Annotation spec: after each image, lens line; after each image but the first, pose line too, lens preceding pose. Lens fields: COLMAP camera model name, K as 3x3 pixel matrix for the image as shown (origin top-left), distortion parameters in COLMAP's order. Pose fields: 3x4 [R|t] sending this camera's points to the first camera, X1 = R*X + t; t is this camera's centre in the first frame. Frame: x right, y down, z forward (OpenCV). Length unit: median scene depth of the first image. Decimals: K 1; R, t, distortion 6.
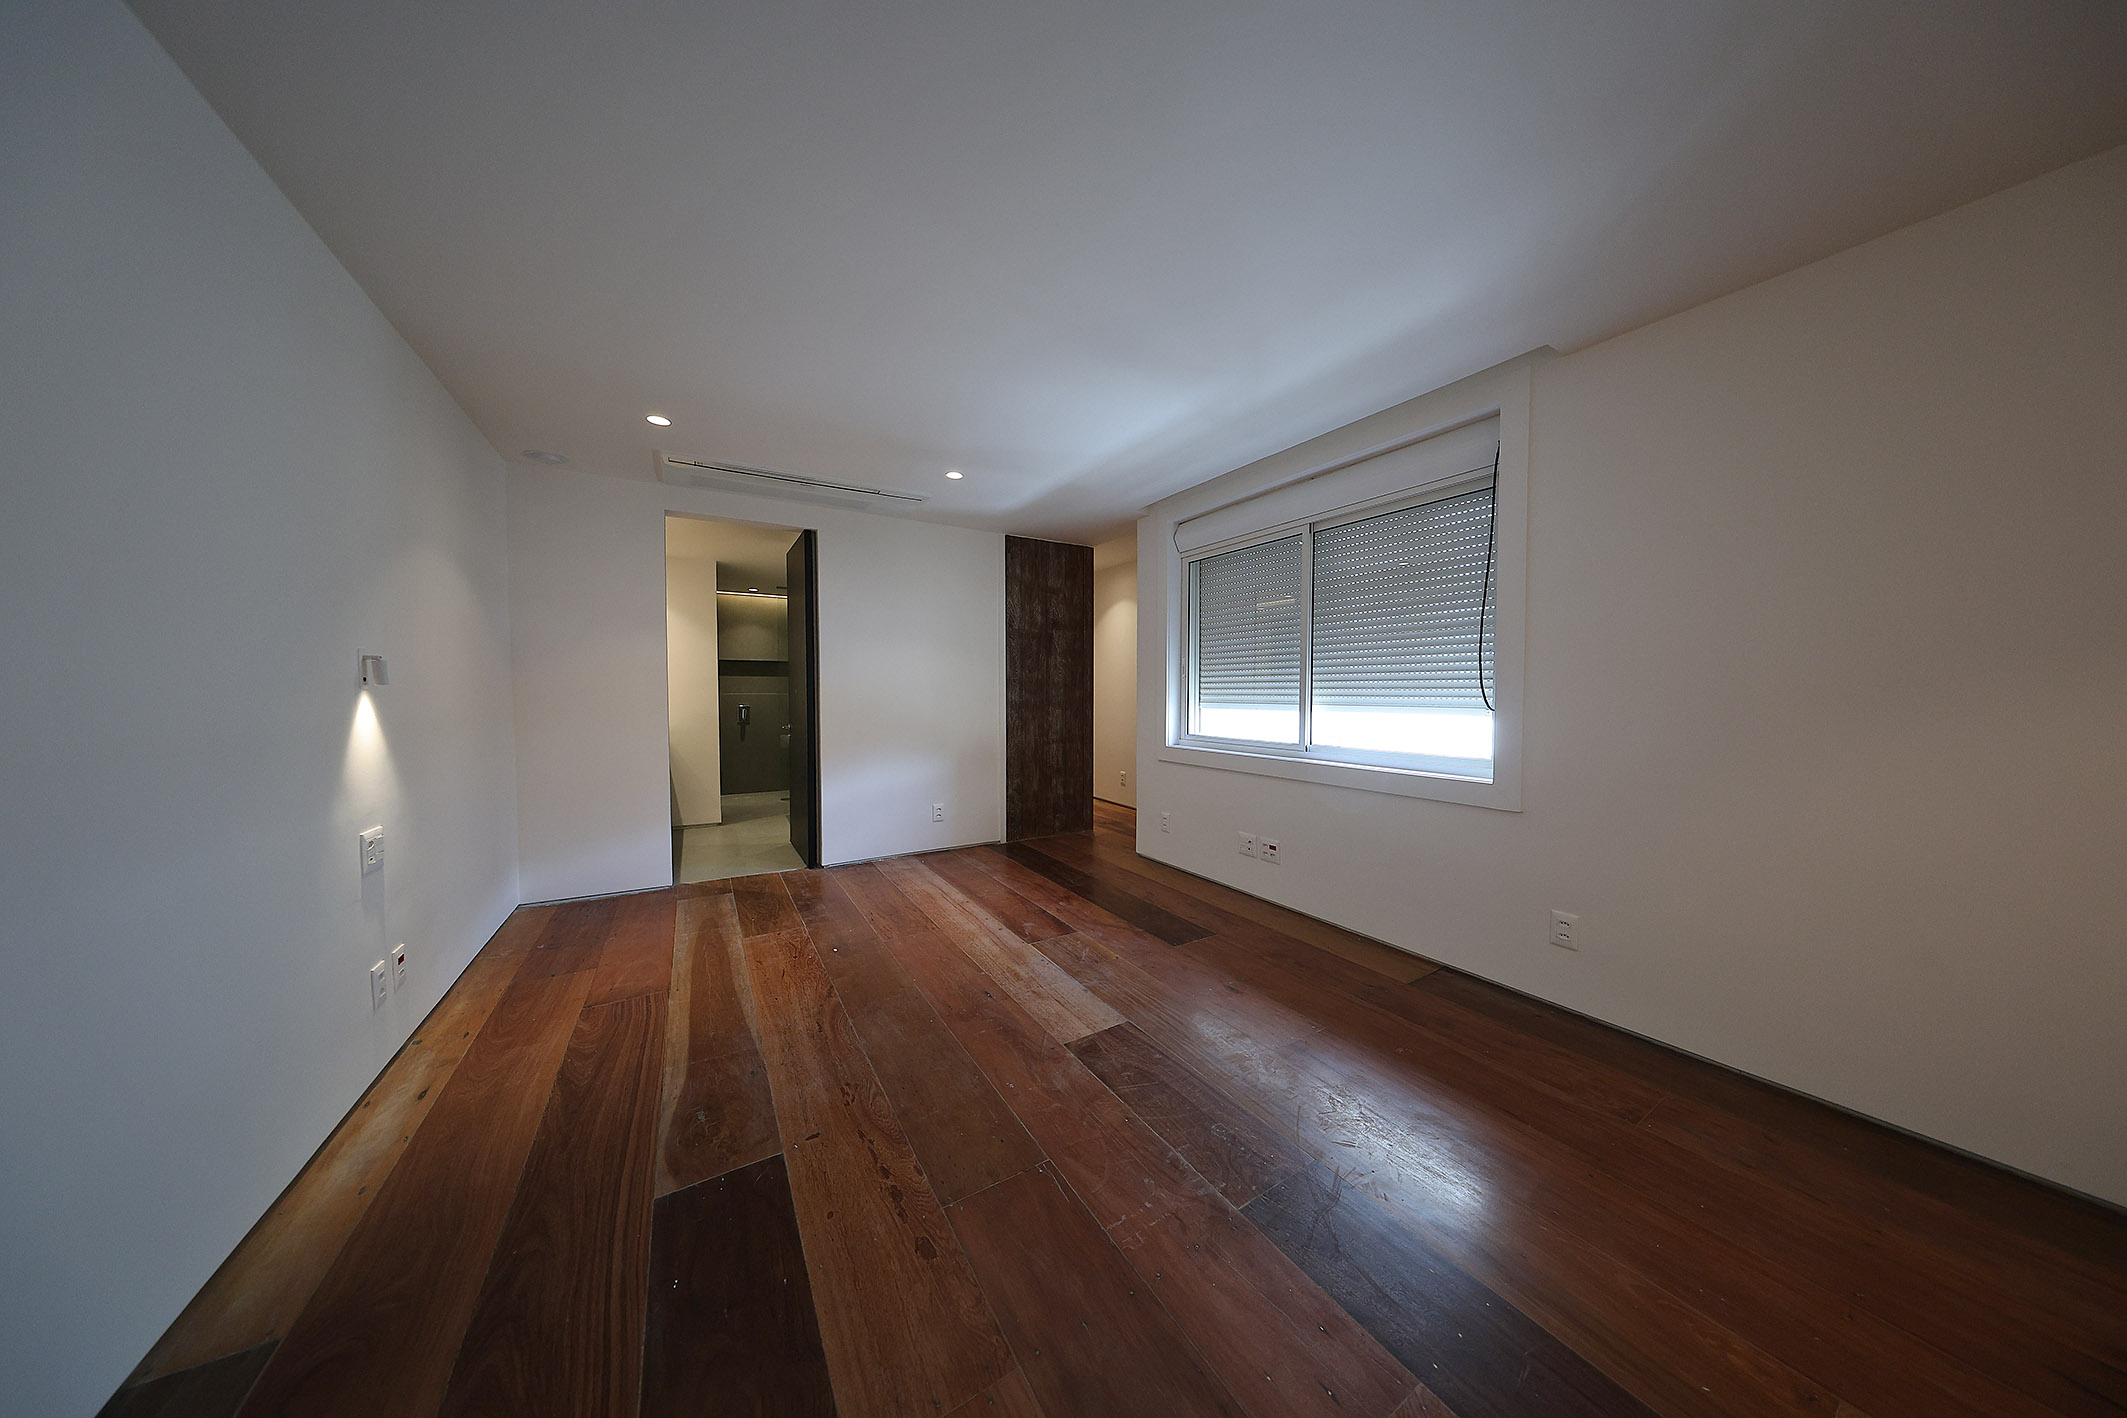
lens RADIAL K [[616.9, 0, 1063.5], [0, 616.9, 709.0], [0, 0, 1]] dist [-0.000203, 0.000057]
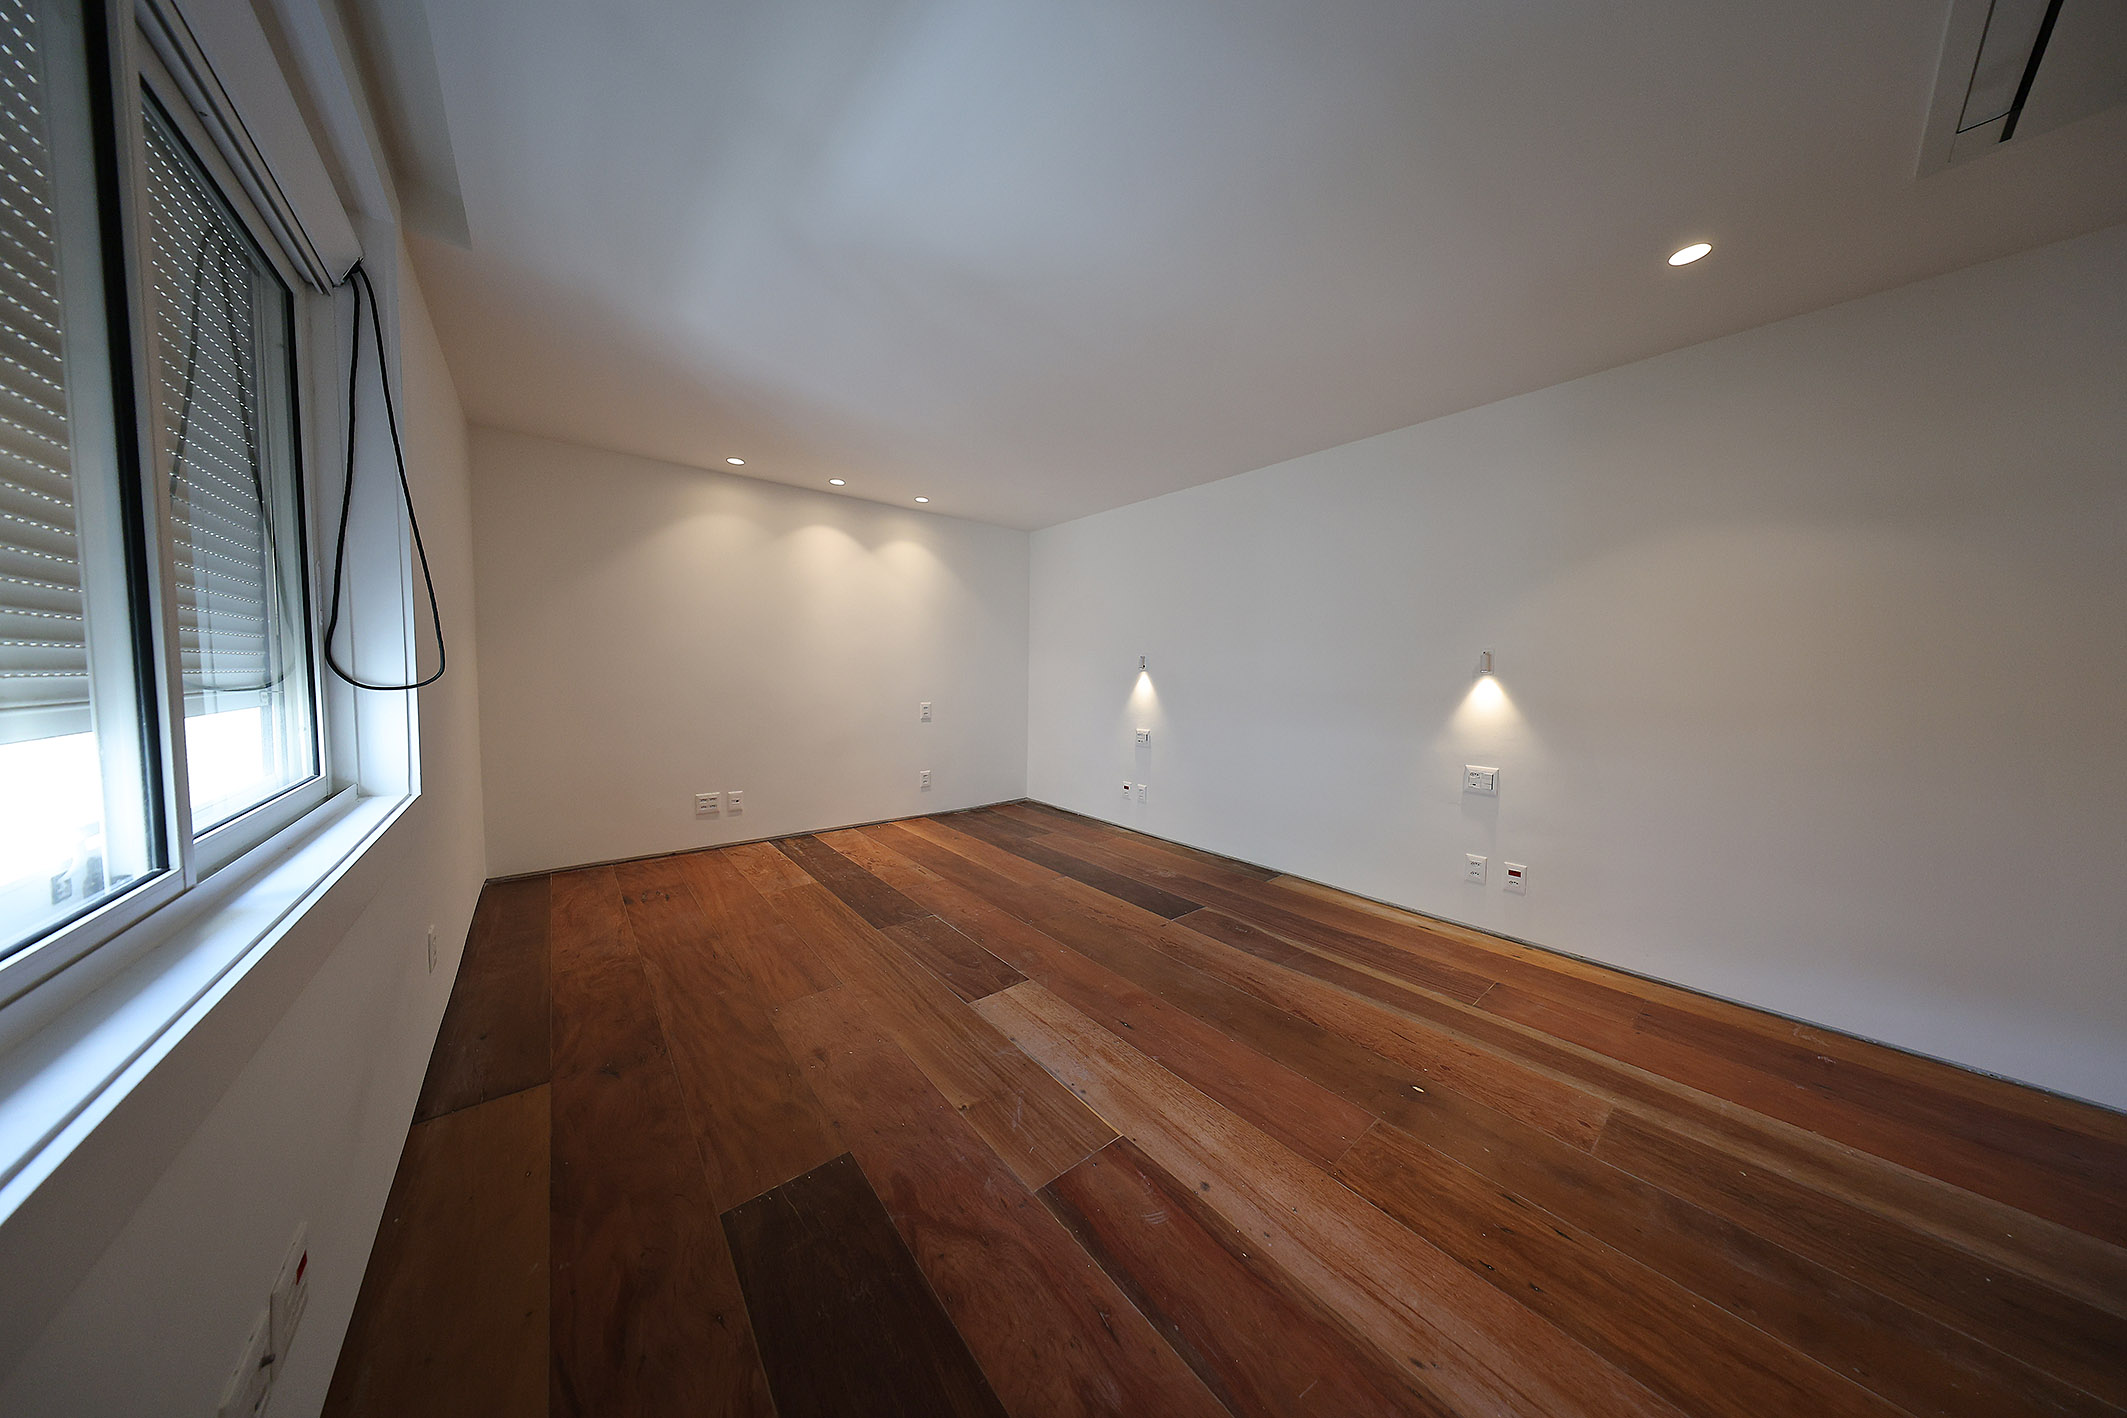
lens RADIAL K [[616.9, 0, 1063.5], [0, 616.9, 709.0], [0, 0, 1]] dist [-0.000203, 0.000057]
pose [[-0.989209, -0.002411, -0.146494, 0.089537], [-0.015686, 0.995861, 0.089530, -0.050350], [0.145672, 0.090861, -0.985152, 1.749572]]
